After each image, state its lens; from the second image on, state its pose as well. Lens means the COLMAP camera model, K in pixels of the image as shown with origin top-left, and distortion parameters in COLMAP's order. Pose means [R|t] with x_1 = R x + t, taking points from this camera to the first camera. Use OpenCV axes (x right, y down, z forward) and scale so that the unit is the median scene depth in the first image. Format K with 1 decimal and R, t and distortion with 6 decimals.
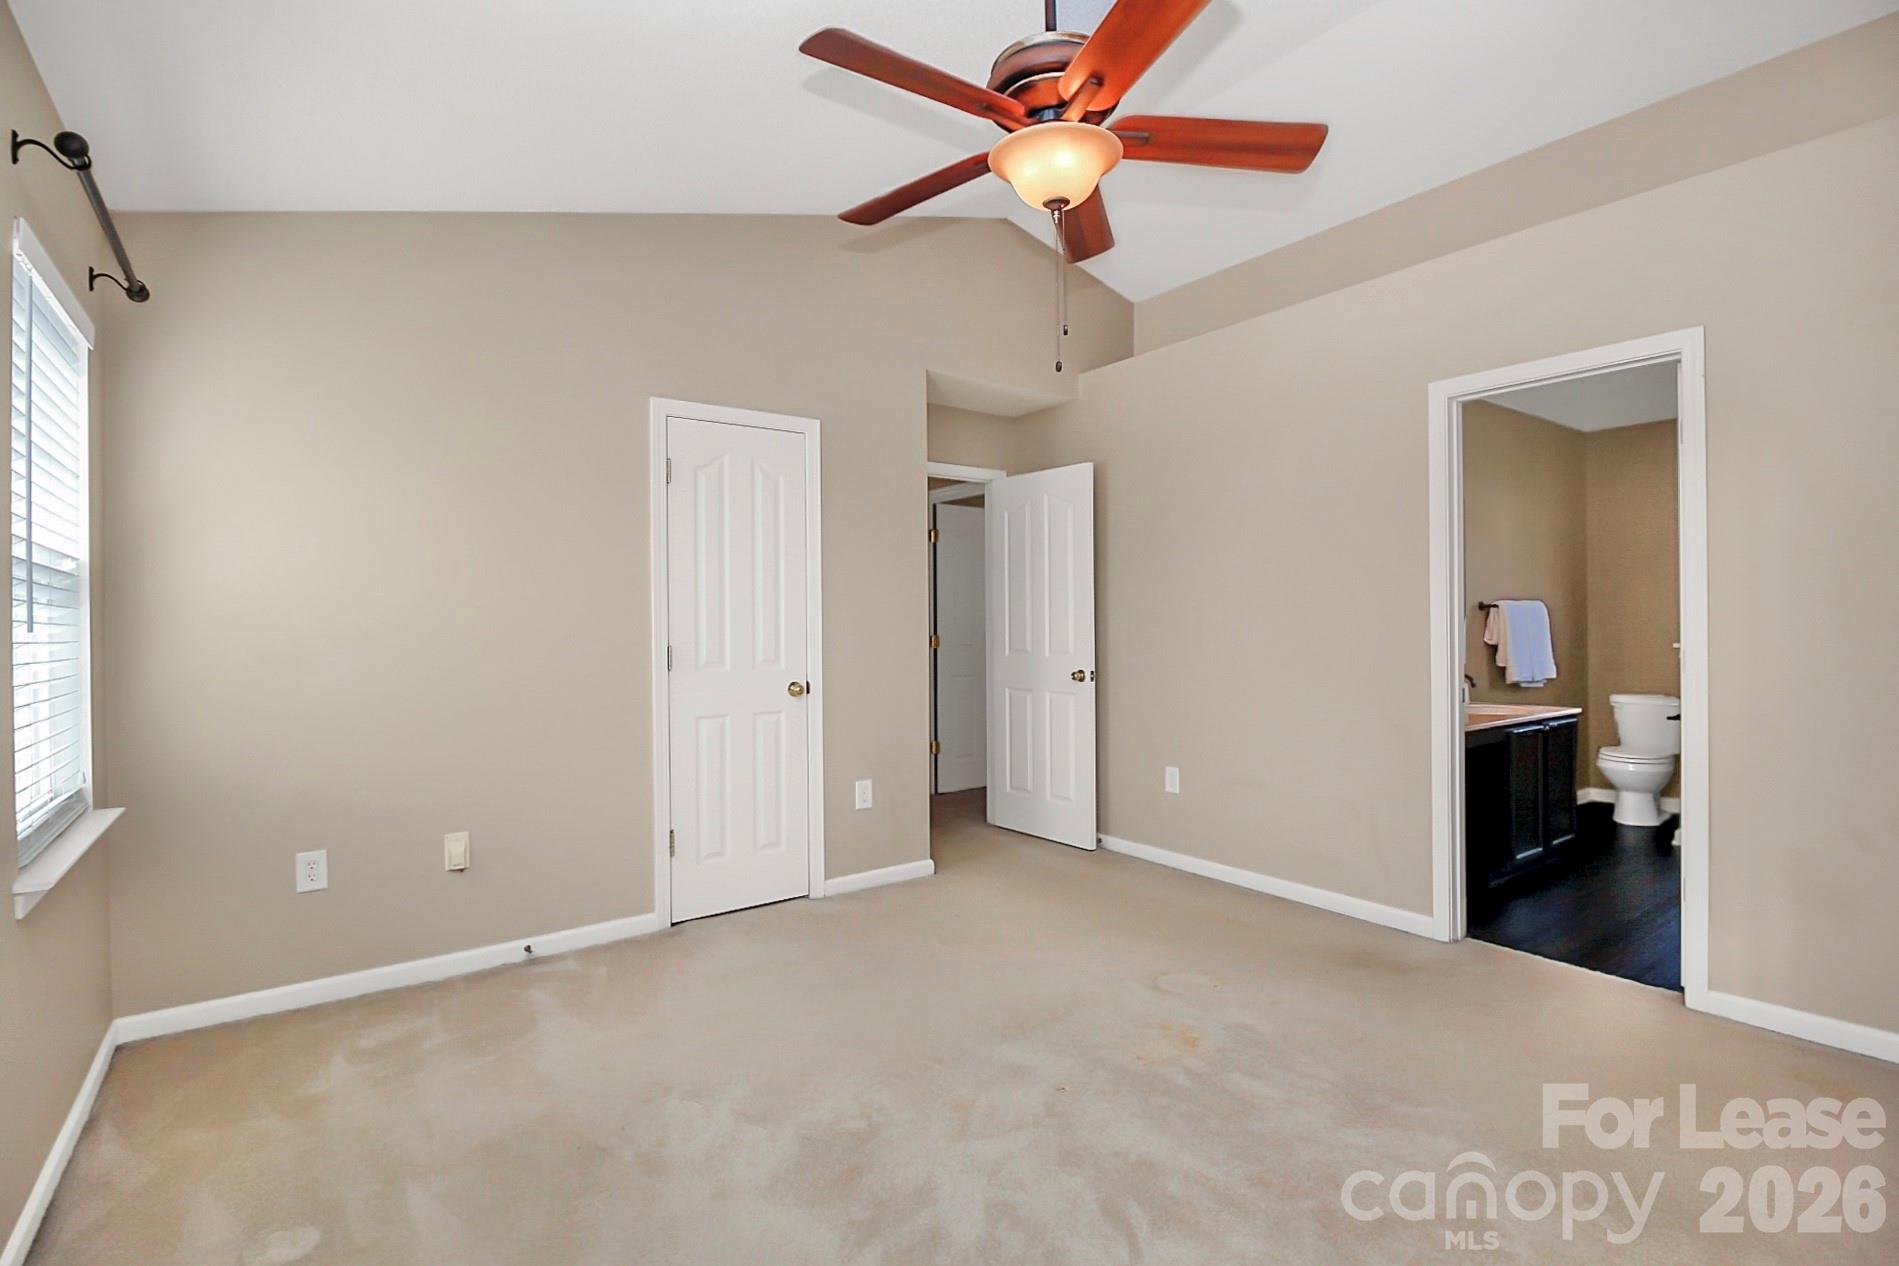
lens RADIAL K [[894.9, 0, 958.5], [0, 894.9, 619.9], [0, 0, 1]] dist [0.007328, -0.015153]
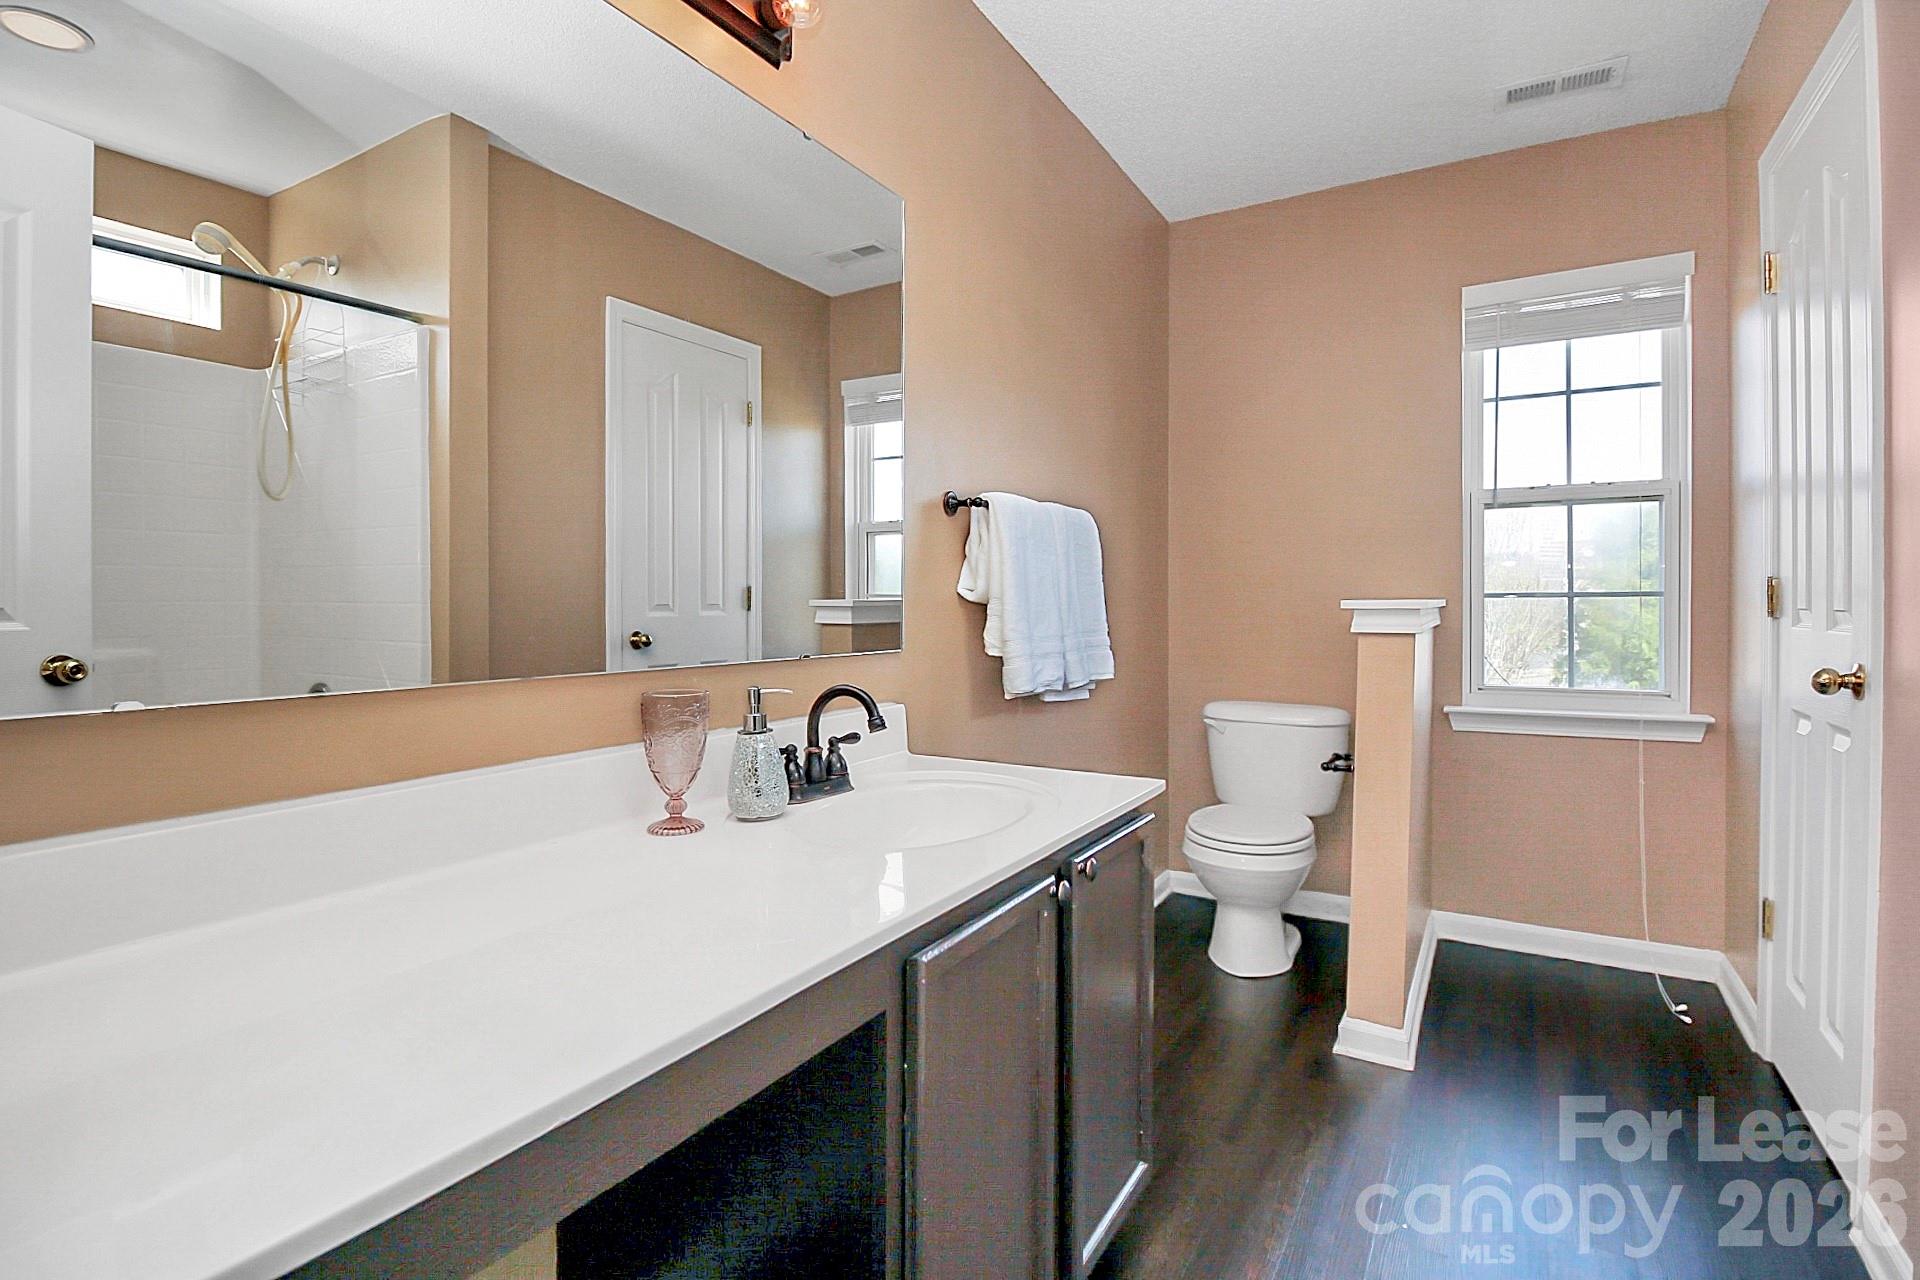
lens RADIAL K [[904.8, 0, 969.1], [0, 904.8, 626.8], [0, 0, 1]] dist [0.007328, -0.015153]
pose [[0.917965, -0.006650, 0.396606, 0.429263], [-0.000275, 0.999849, 0.017401, 0.031361], [-0.396662, -0.016082, 0.917824, 0.623176]]
